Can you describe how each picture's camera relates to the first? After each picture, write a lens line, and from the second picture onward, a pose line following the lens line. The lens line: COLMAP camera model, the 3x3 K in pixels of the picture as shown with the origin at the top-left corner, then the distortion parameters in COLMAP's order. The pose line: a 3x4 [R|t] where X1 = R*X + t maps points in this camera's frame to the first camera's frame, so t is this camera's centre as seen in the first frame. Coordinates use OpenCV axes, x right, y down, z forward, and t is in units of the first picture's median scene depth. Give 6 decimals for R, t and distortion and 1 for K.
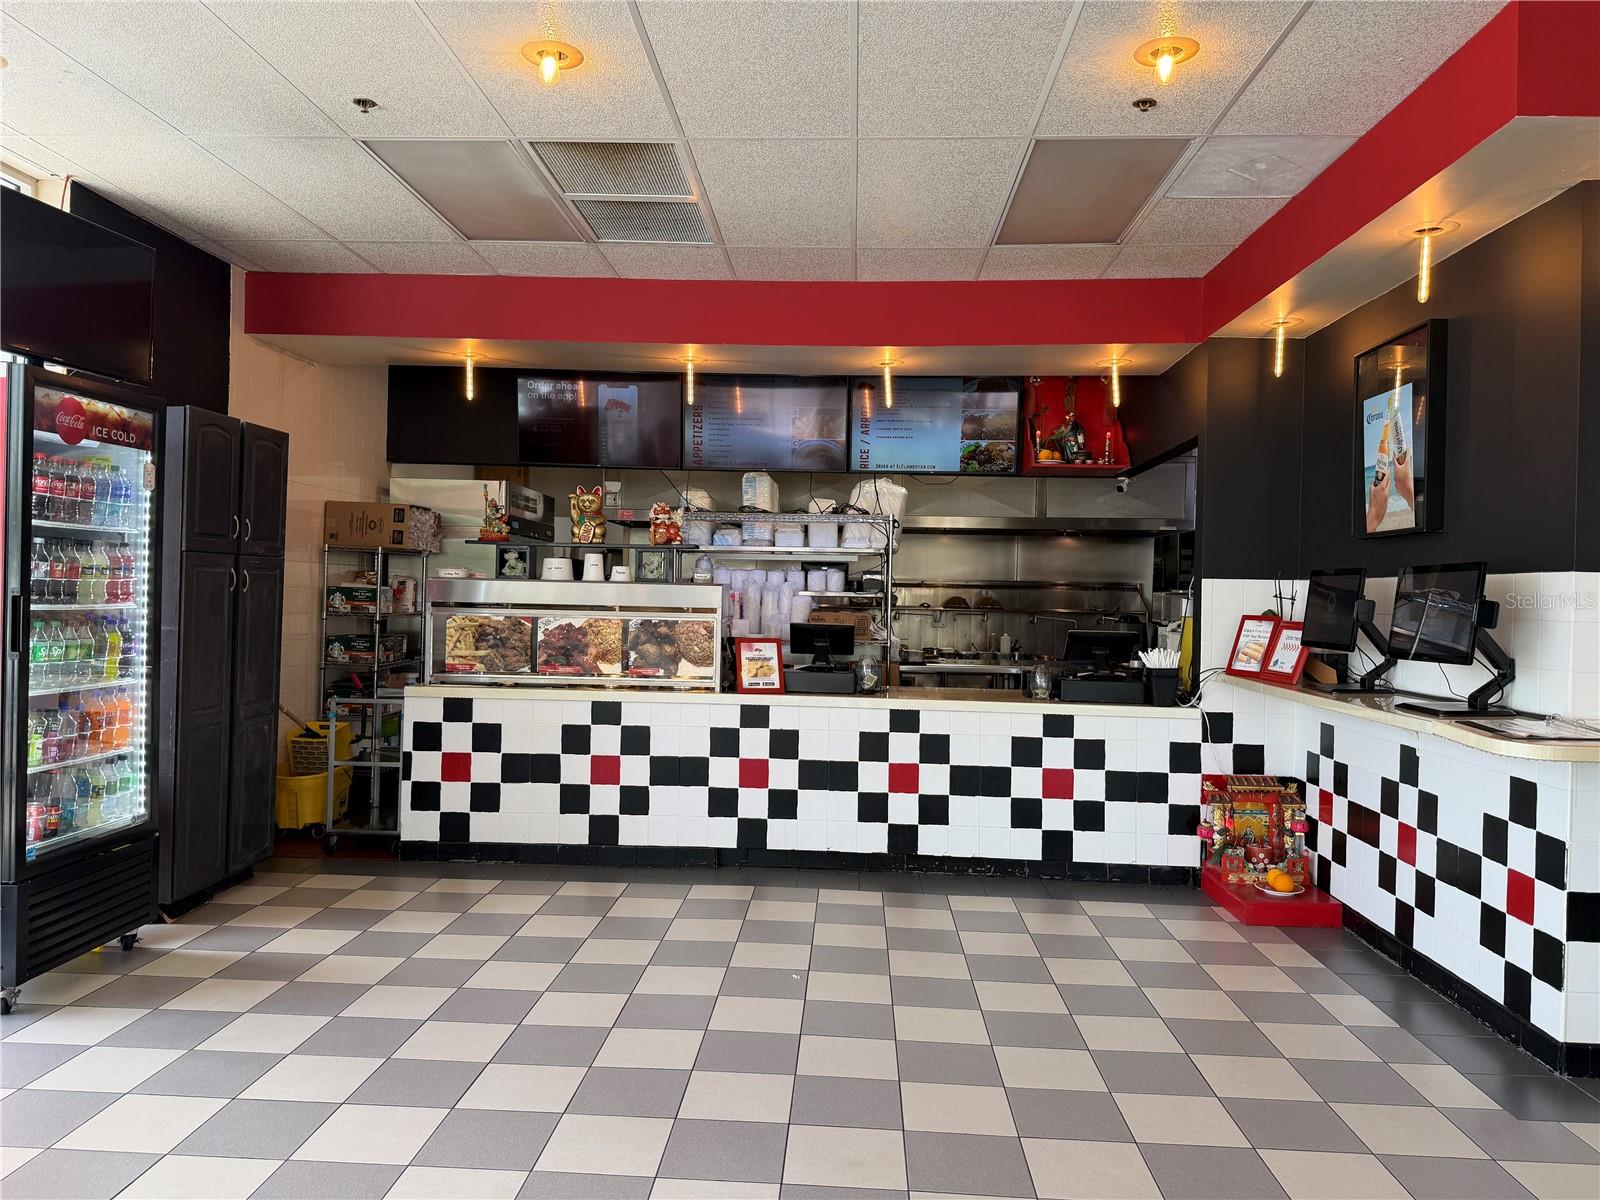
lens RADIAL K [[1130.4, 0, 810.1], [0, 1130.4, 591.3], [0, 0, 1]] dist [0.066776, -0.079709]
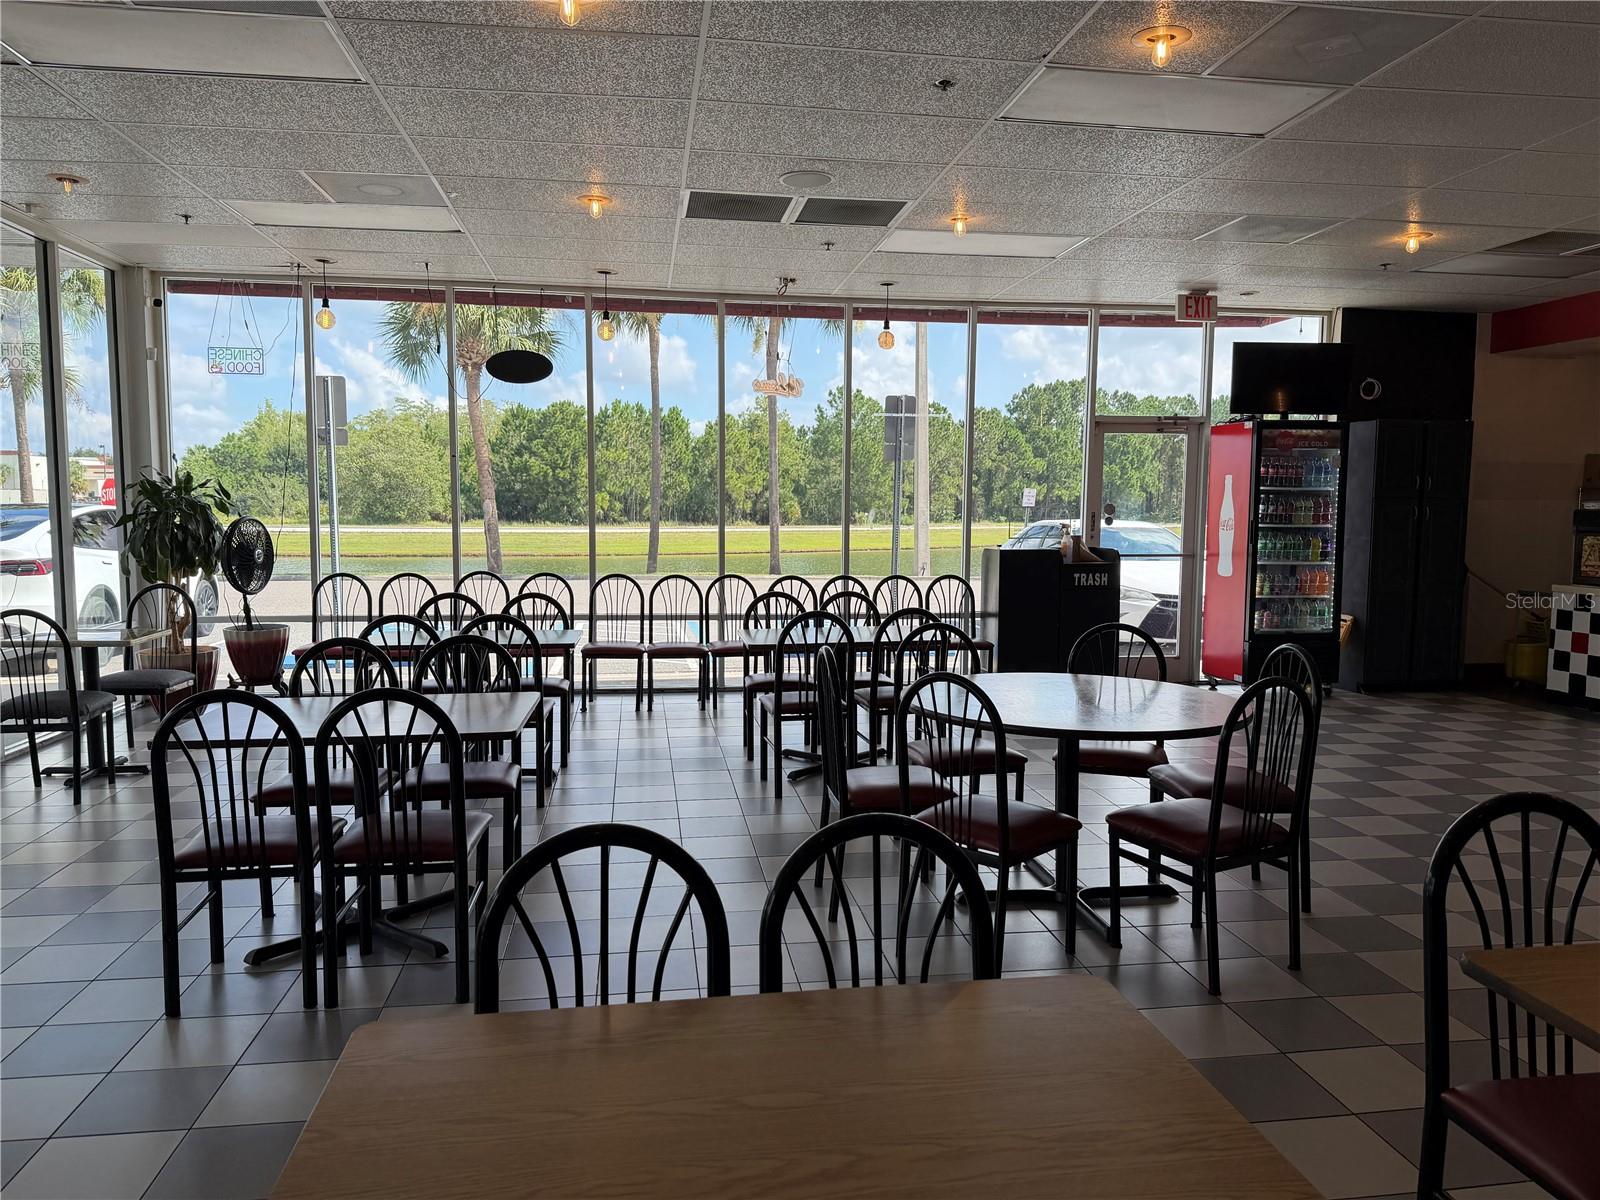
lens RADIAL K [[1130.4, 0, 806.1], [0, 1130.4, 607.1], [0, 0, 1]] dist [0.066776, -0.079709]
pose [[0.181044, 0.065169, -0.981313, 0.918383], [-0.004652, 0.997848, 0.065409, 0.020809], [0.983464, -0.007277, 0.180958, -0.209123]]
